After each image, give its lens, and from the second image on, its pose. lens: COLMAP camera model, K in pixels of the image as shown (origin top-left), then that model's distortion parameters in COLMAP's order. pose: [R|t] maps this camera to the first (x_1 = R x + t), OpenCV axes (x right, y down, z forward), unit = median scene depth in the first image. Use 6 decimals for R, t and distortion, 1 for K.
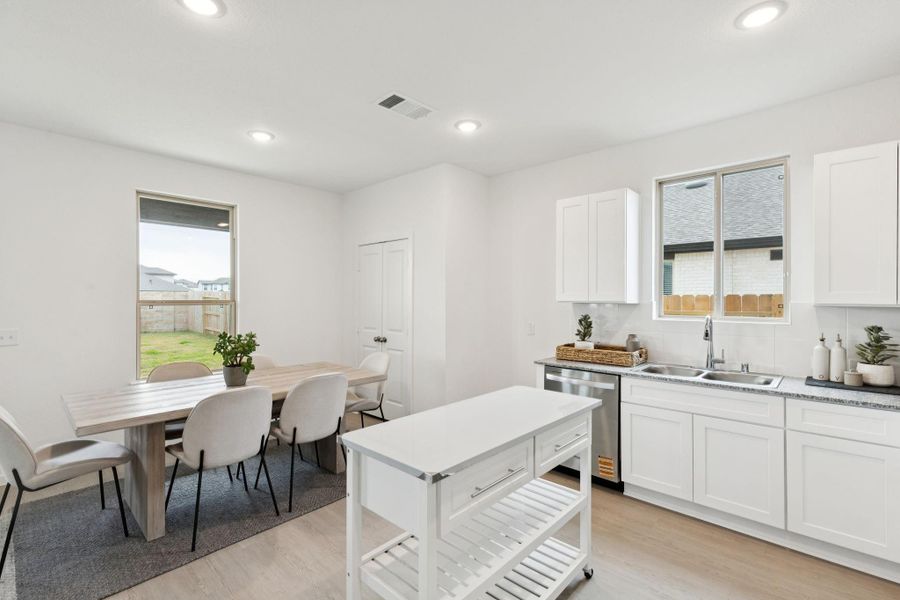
lens RADIAL K [[402.4, 0, 453.9], [0, 402.4, 303.3], [0, 0, 1]] dist [0.012010, -0.000174]
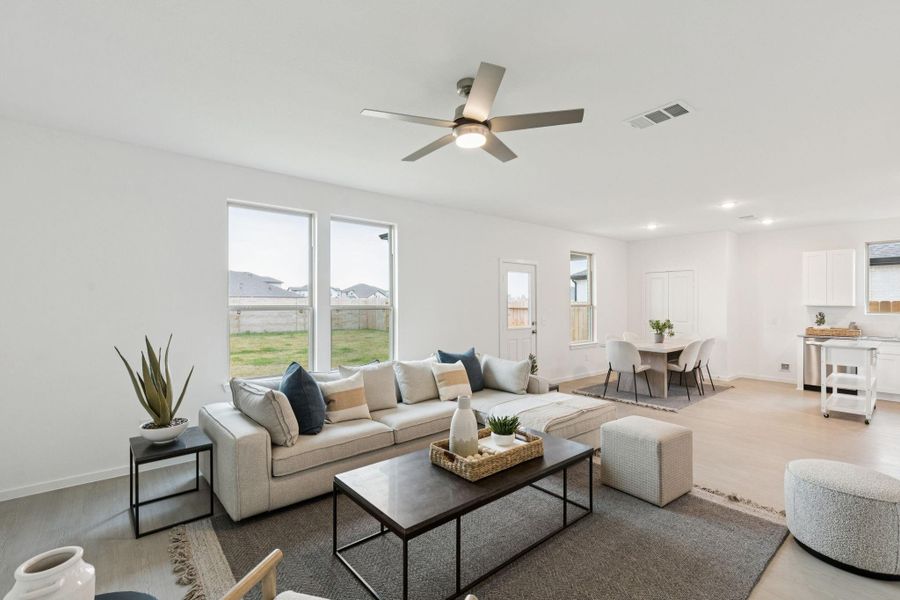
lens RADIAL K [[402.4, 0, 453.9], [0, 402.4, 303.3], [0, 0, 1]] dist [0.012010, -0.000174]
pose [[0.992741, -0.002201, -0.120253, -1.148867], [0.000894, 0.999940, -0.010924, 0.006228], [0.120270, 0.010737, 0.992683, -1.102968]]
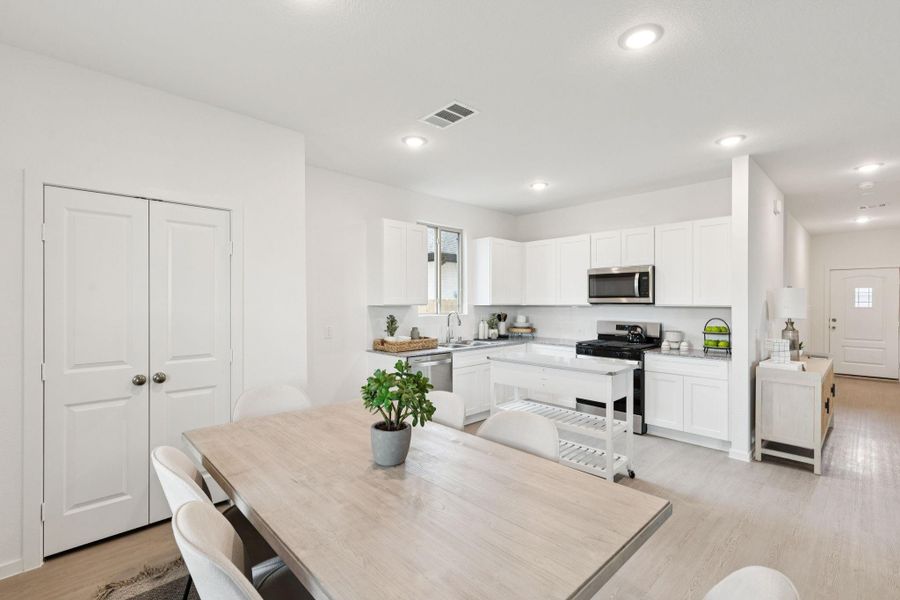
lens RADIAL K [[407.3, 0, 451.0], [0, 407.3, 298.0], [0, 0, 1]] dist [0.009634, -0.000357]
pose [[0.064556, 0.009147, 0.997872, -0.902878], [0.016755, 0.999807, -0.010248, -0.007605], [-0.997773, 0.017381, 0.064390, 0.722380]]
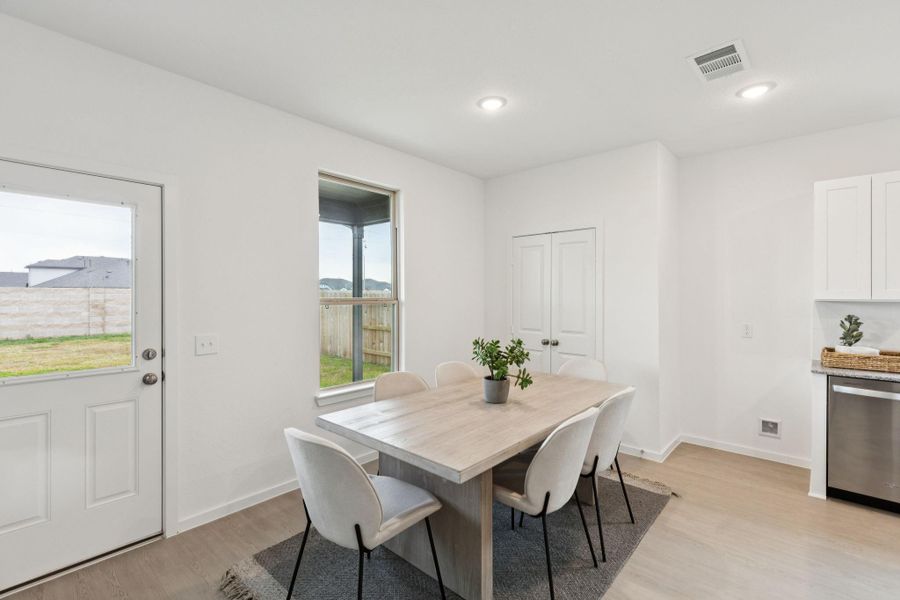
lens RADIAL K [[407.3, 0, 451.0], [0, 407.3, 298.0], [0, 0, 1]] dist [0.009634, -0.000357]
pose [[0.999765, -0.002922, 0.021471, -0.538395], [0.003004, 0.999988, -0.003769, -0.006601], [-0.021459, 0.003833, 0.999762, 0.138863]]
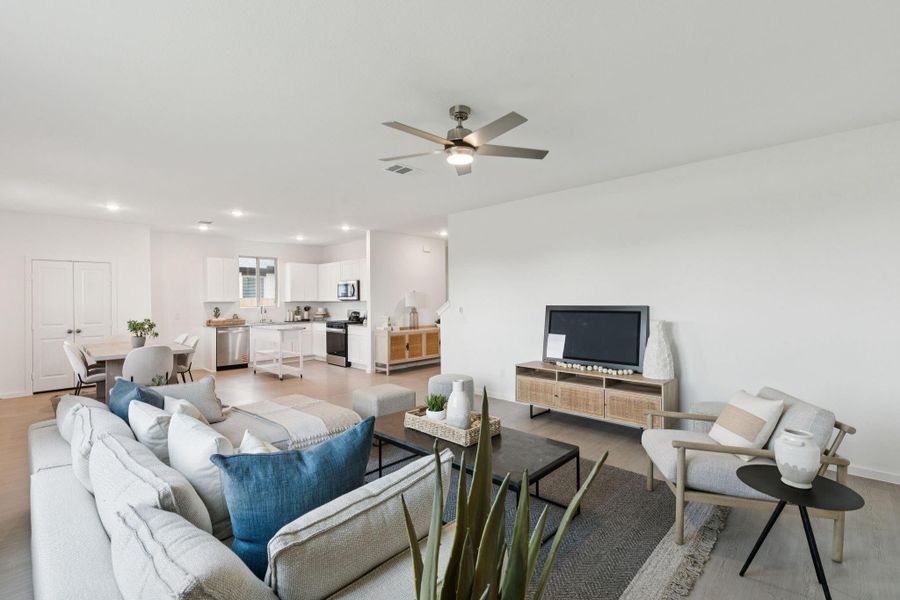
lens RADIAL K [[407.3, 0, 451.0], [0, 407.3, 298.0], [0, 0, 1]] dist [0.009634, -0.000357]
pose [[0.022563, -0.002562, 0.999742, -2.014053], [0.020033, 0.999797, 0.002111, -0.001711], [-0.999545, 0.019980, 0.022610, -0.427790]]
